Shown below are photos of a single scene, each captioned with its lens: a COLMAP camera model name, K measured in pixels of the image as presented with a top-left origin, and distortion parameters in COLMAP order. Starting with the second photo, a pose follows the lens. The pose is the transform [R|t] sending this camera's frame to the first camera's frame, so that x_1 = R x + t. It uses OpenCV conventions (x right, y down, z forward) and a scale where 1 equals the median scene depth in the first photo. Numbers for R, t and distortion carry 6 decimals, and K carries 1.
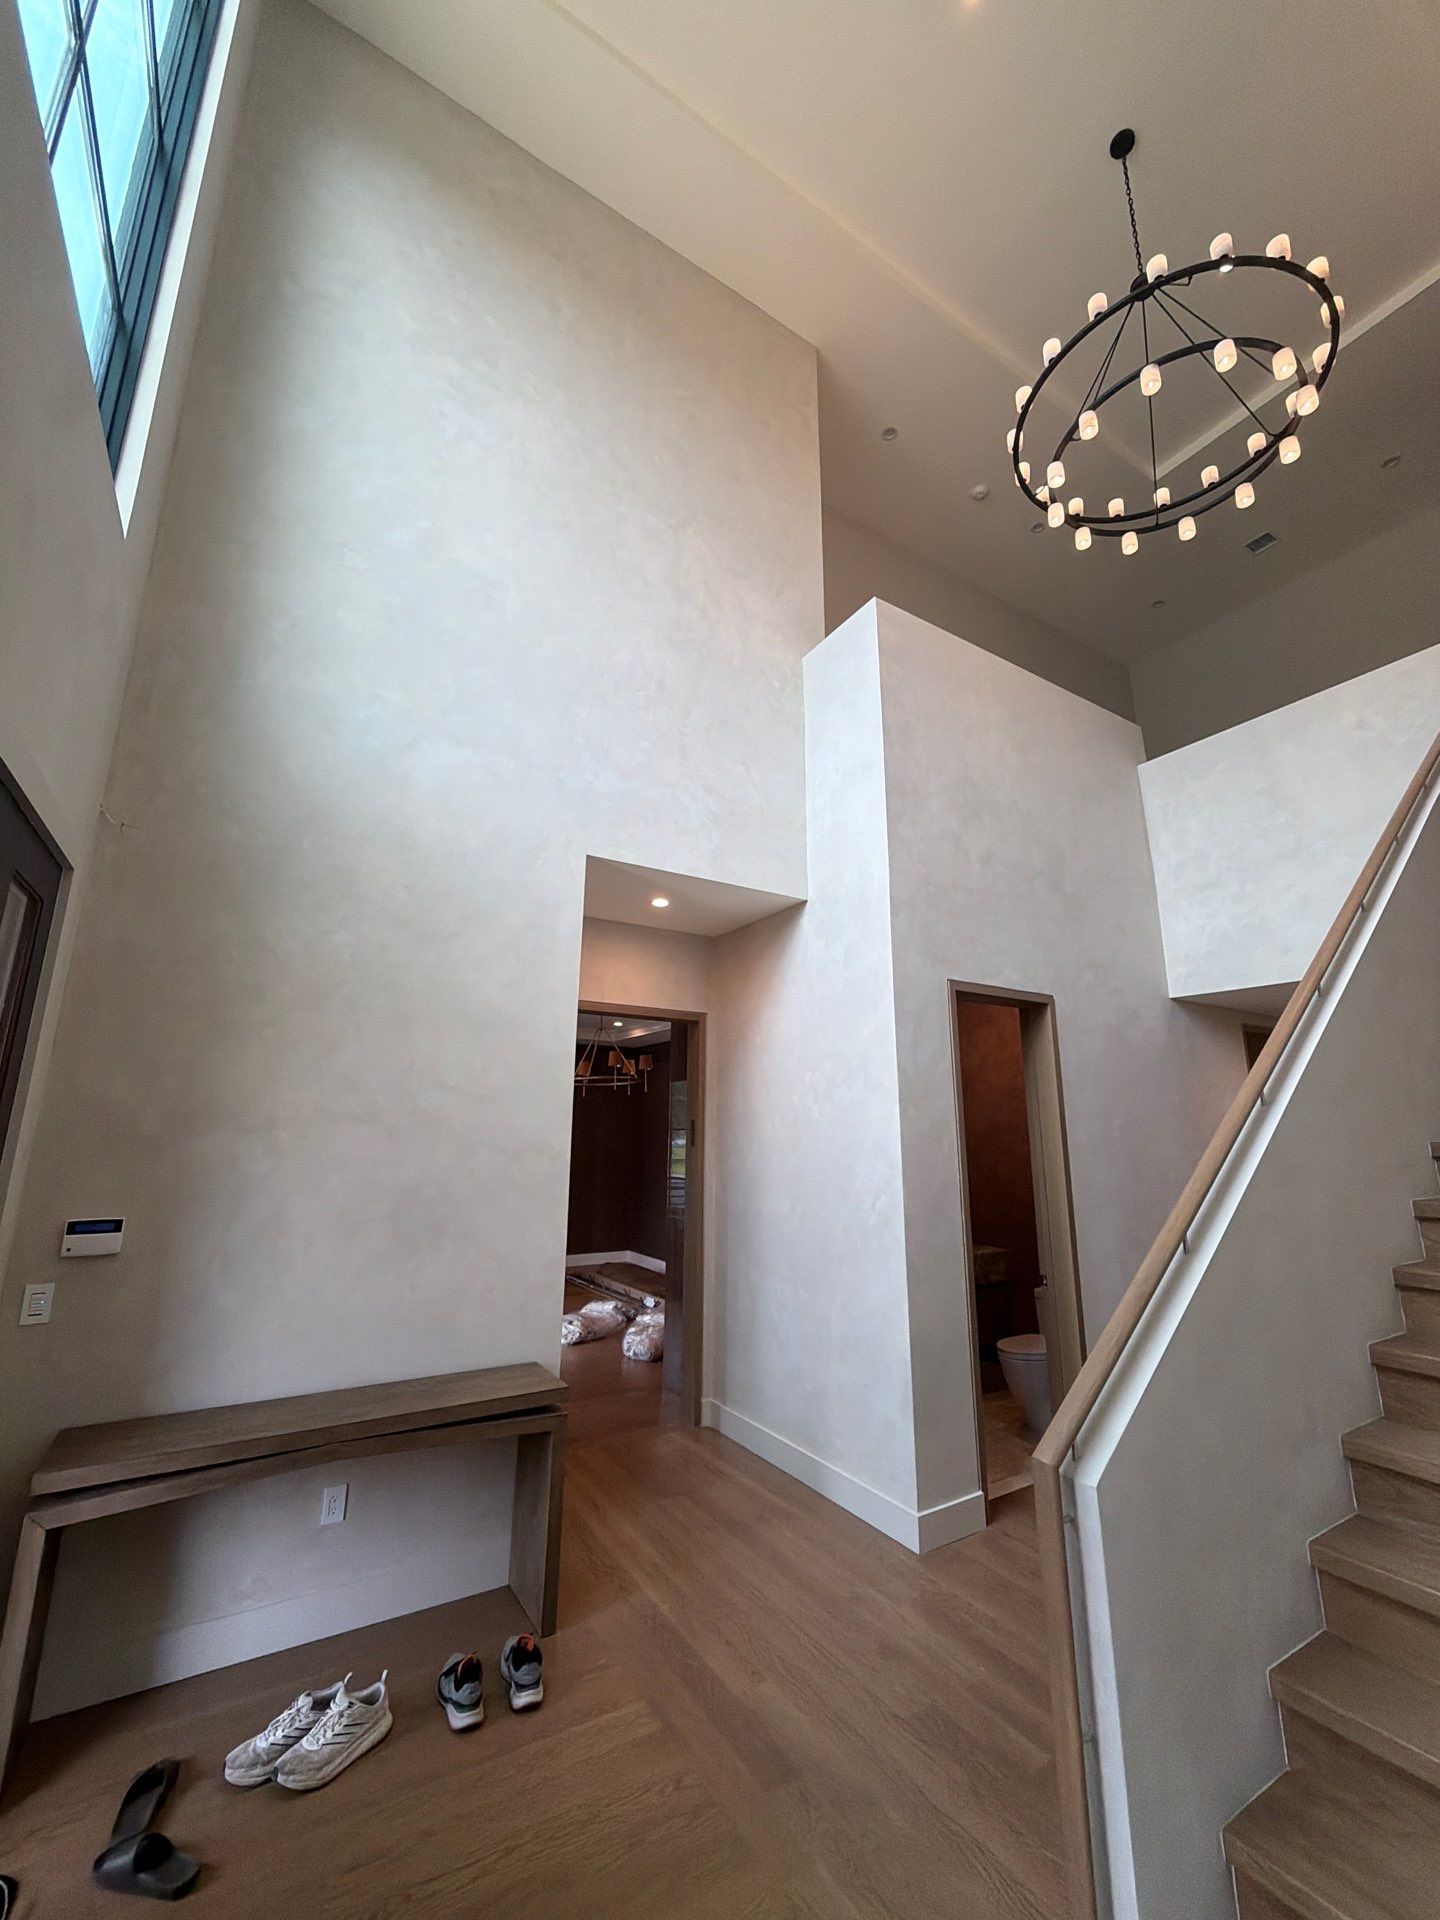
lens RADIAL K [[767.2, 0, 719.1], [0, 767.2, 955.6], [0, 0, 1]] dist [0.003086, -0.000267]
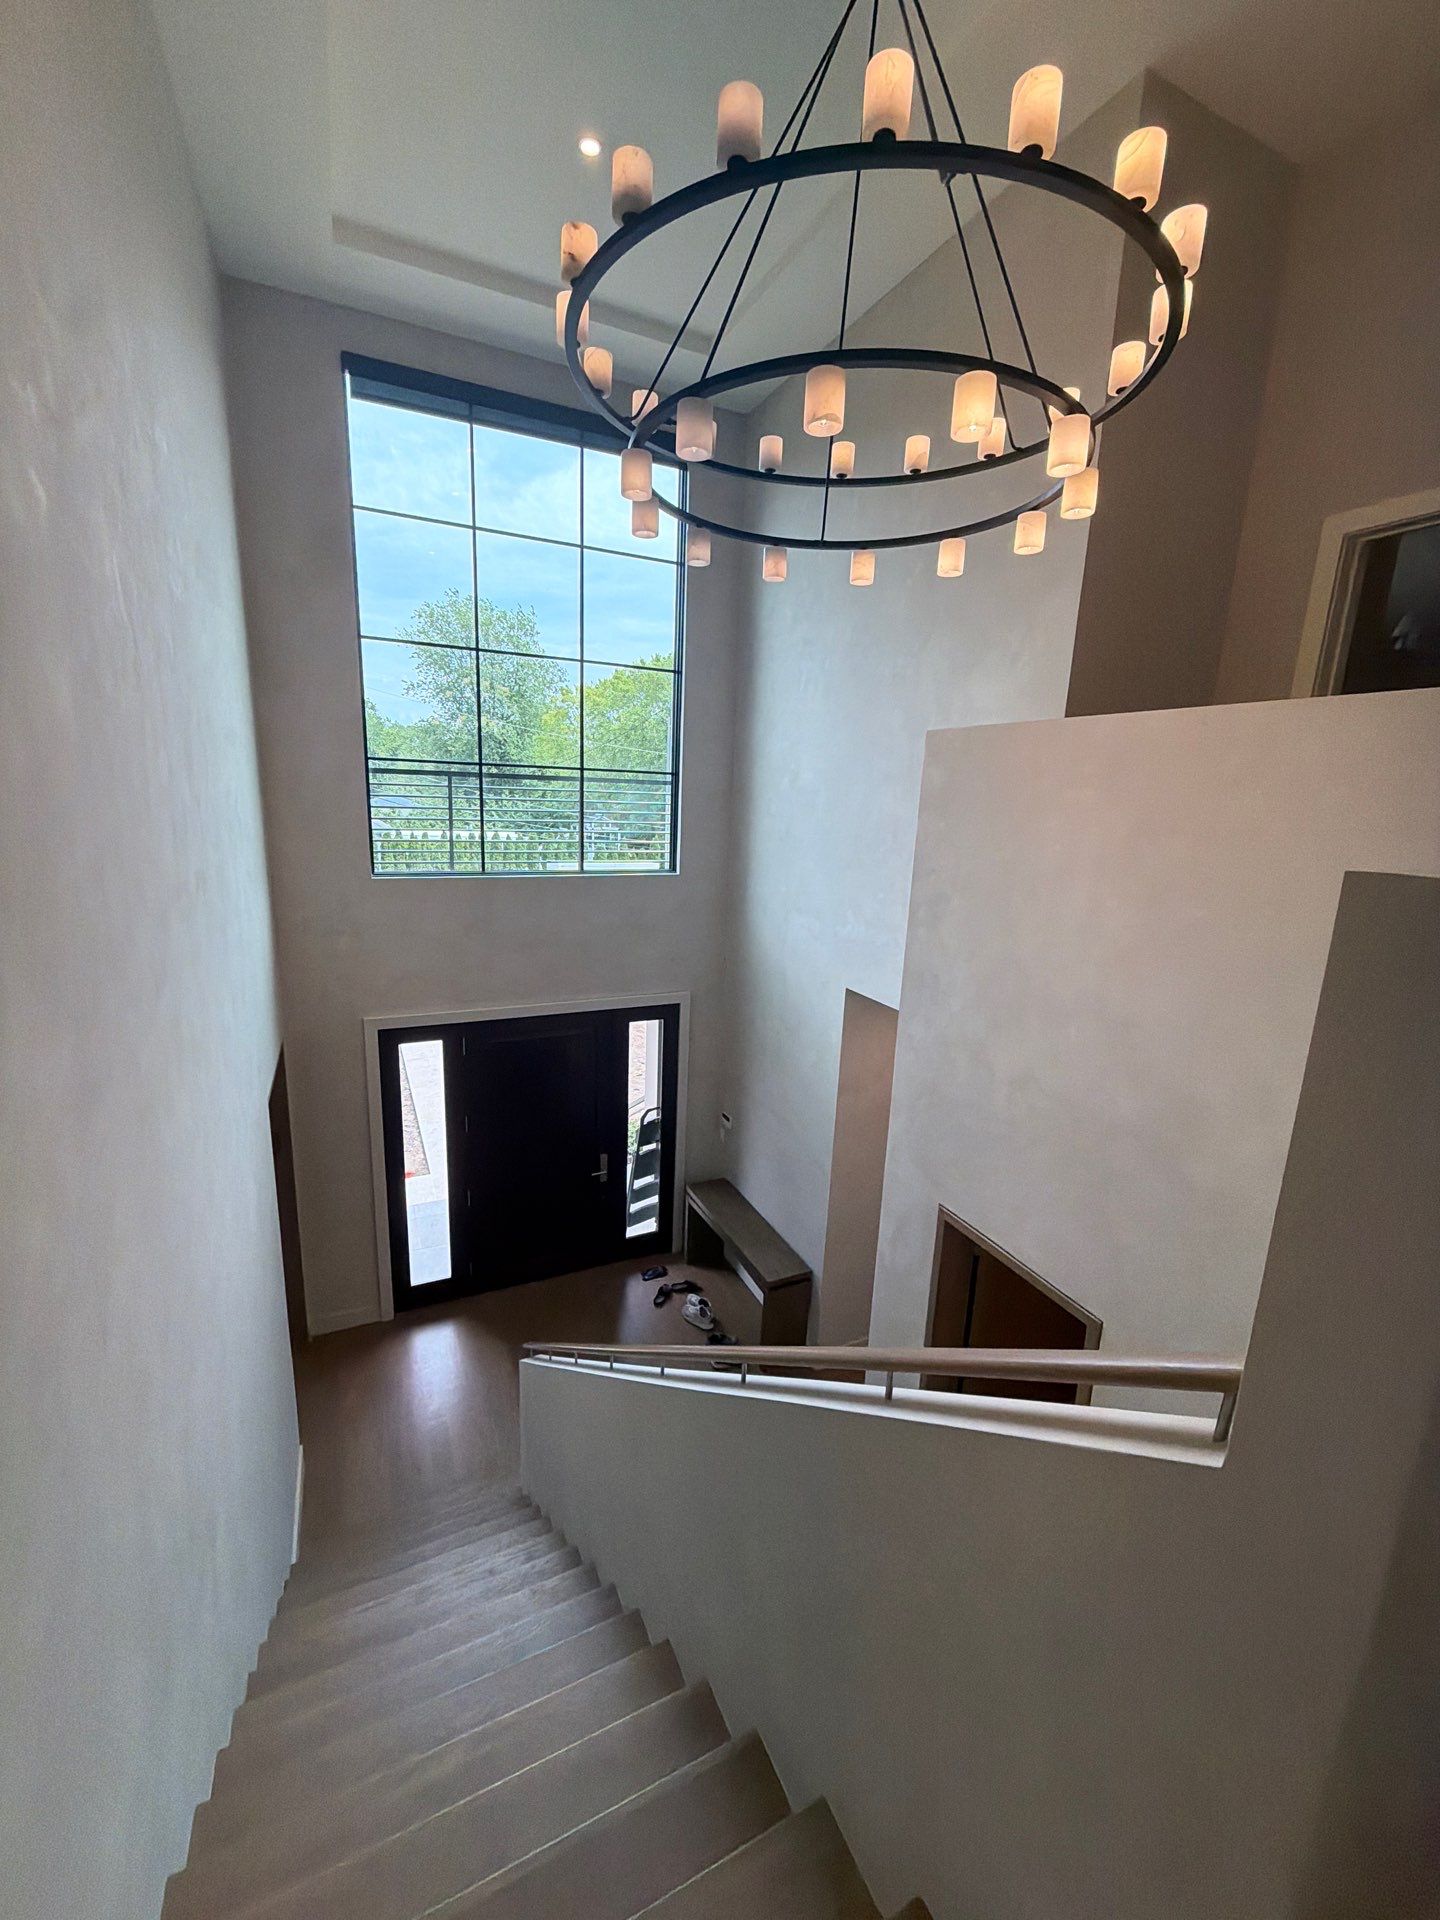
lens RADIAL K [[767.2, 0, 719.1], [0, 767.2, 955.6], [0, 0, 1]] dist [0.003086, -0.000267]
pose [[-0.103236, 0.197643, -0.974823, 1.317515], [0.191035, 0.965753, 0.175573, -0.525808], [0.976139, -0.168100, -0.137457, 1.071431]]
